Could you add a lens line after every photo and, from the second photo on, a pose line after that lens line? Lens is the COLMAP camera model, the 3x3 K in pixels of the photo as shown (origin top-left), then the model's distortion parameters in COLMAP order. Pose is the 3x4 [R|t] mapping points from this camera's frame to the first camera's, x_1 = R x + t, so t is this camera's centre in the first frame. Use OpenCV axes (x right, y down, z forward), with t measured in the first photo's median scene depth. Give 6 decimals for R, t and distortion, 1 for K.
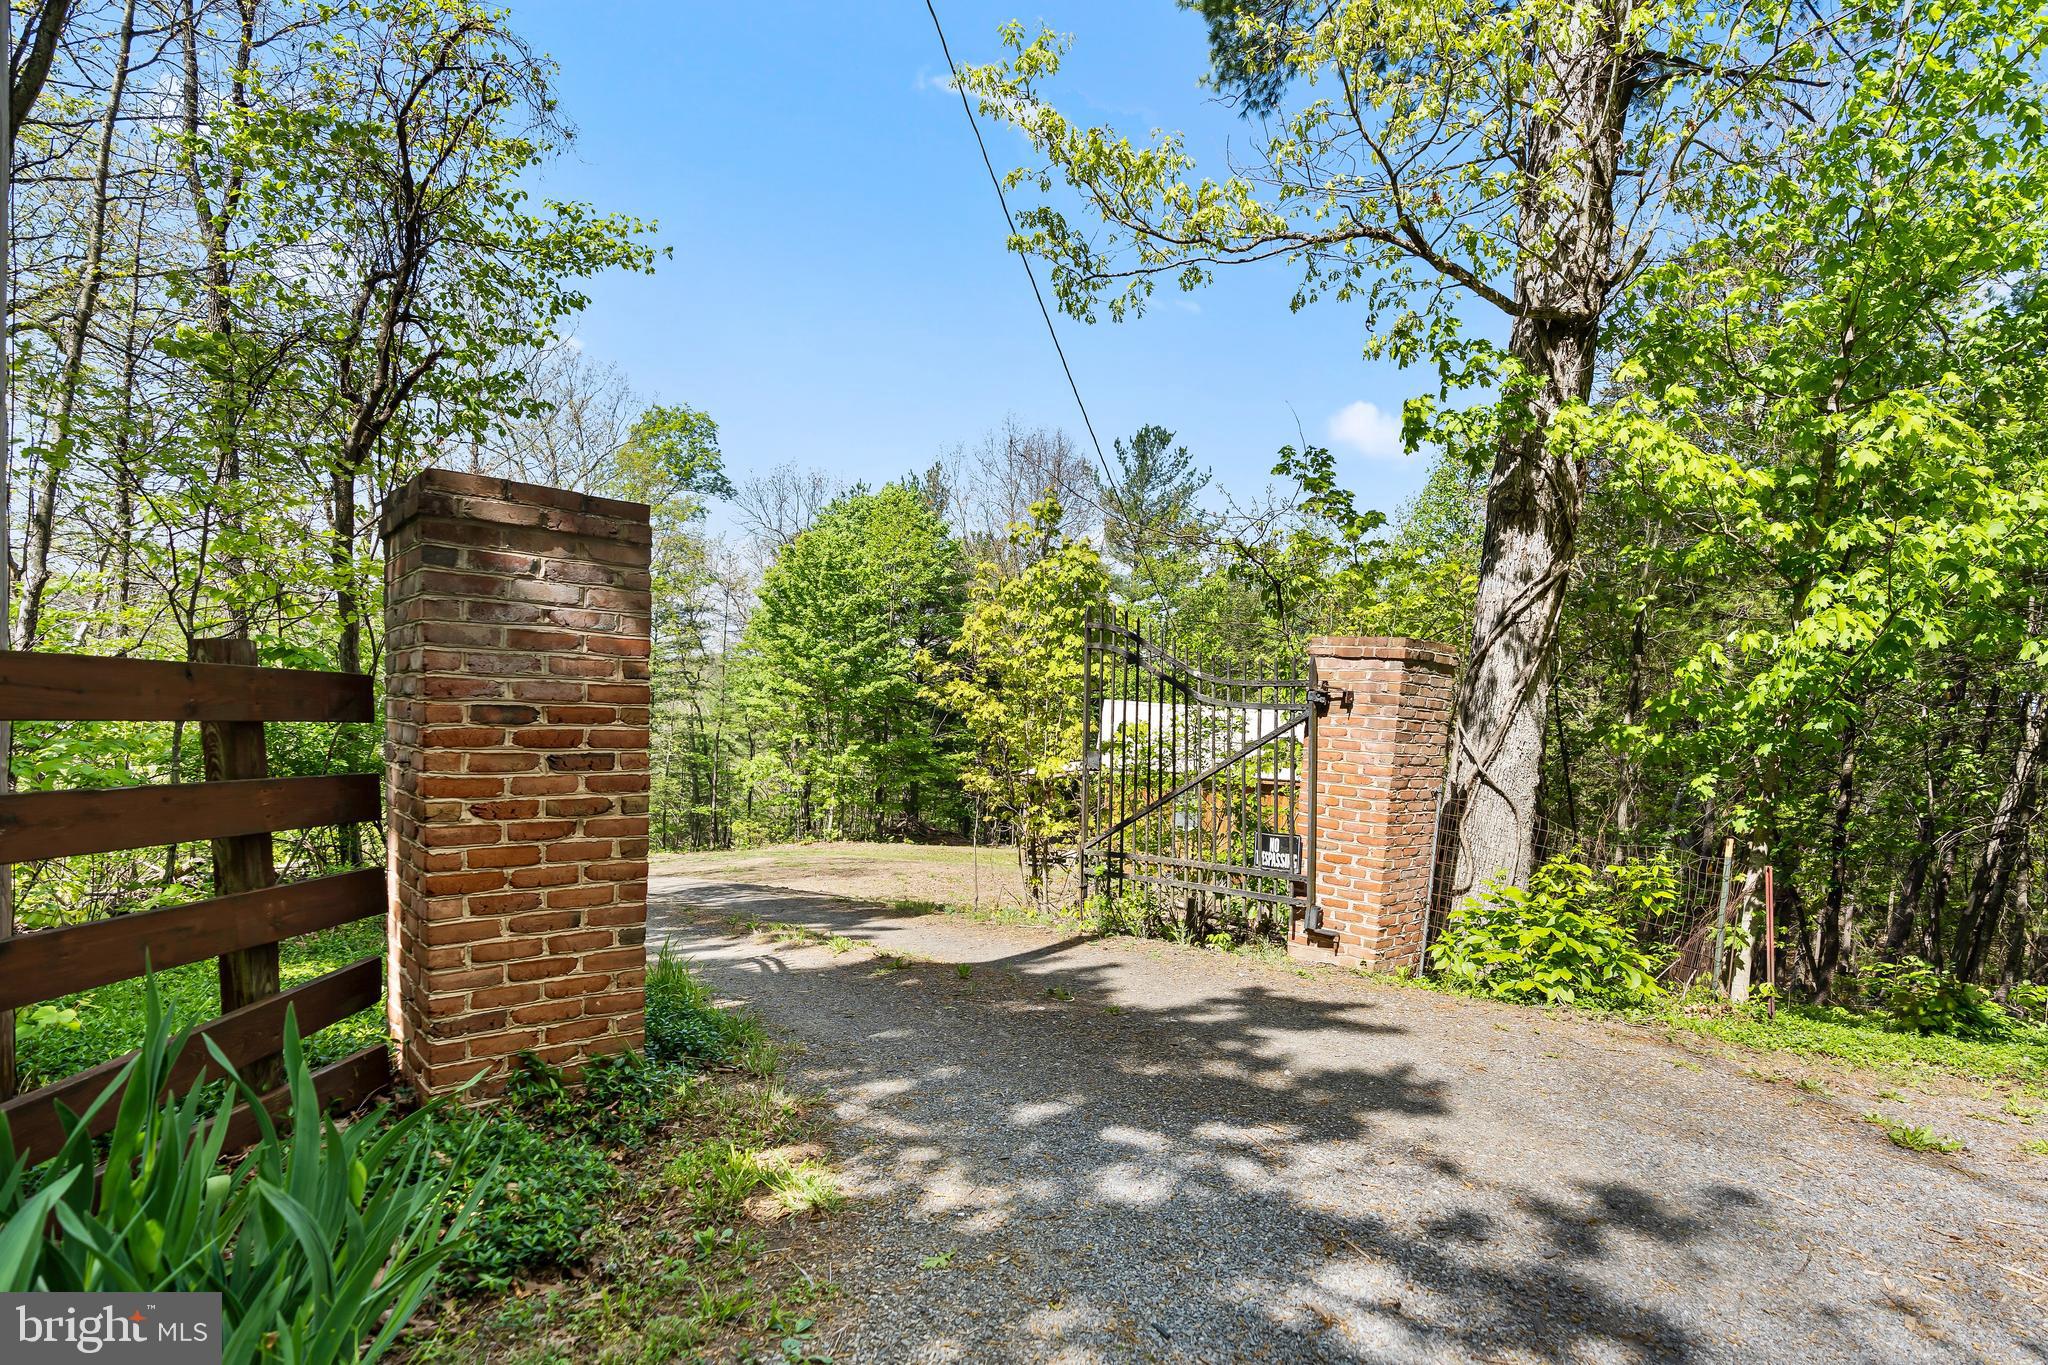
lens RADIAL K [[1065.0, 0, 1088.9], [0, 1065.0, 801.7], [0, 0, 1]] dist [-0.000841, 0.000115]
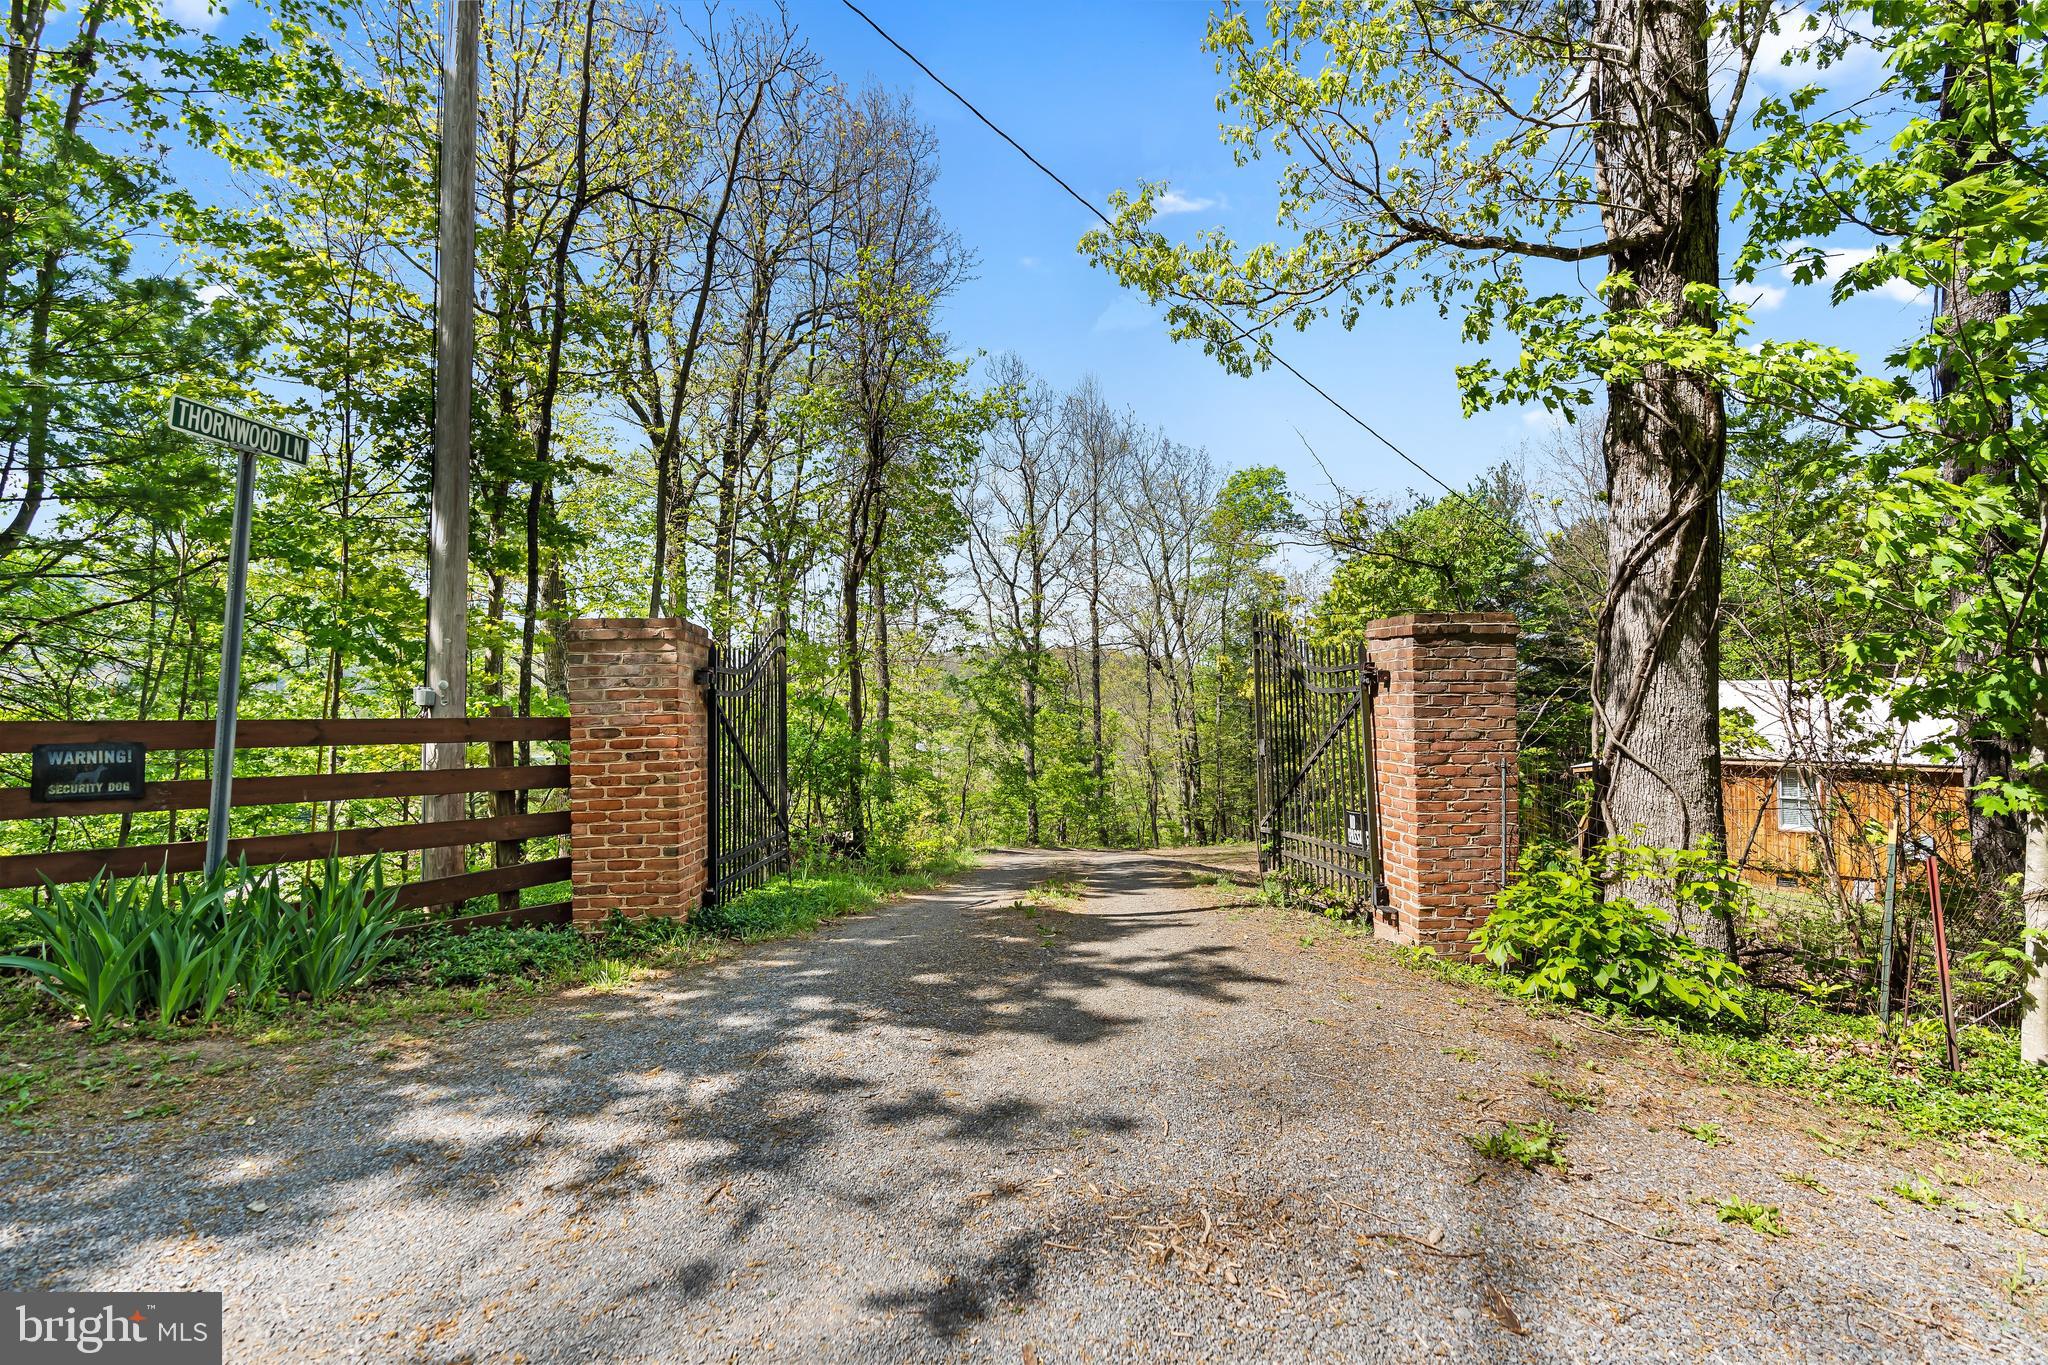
lens RADIAL K [[937.8, 0, 1022.2], [0, 937.8, 678.2], [0, 0, 1]] dist [-0.008385, 0.003601]
pose [[0.753019, -0.074919, -0.653720, 0.586160], [-0.000319, 0.993455, -0.114222, 0.007991], [0.657999, 0.086221, 0.748067, 0.094083]]
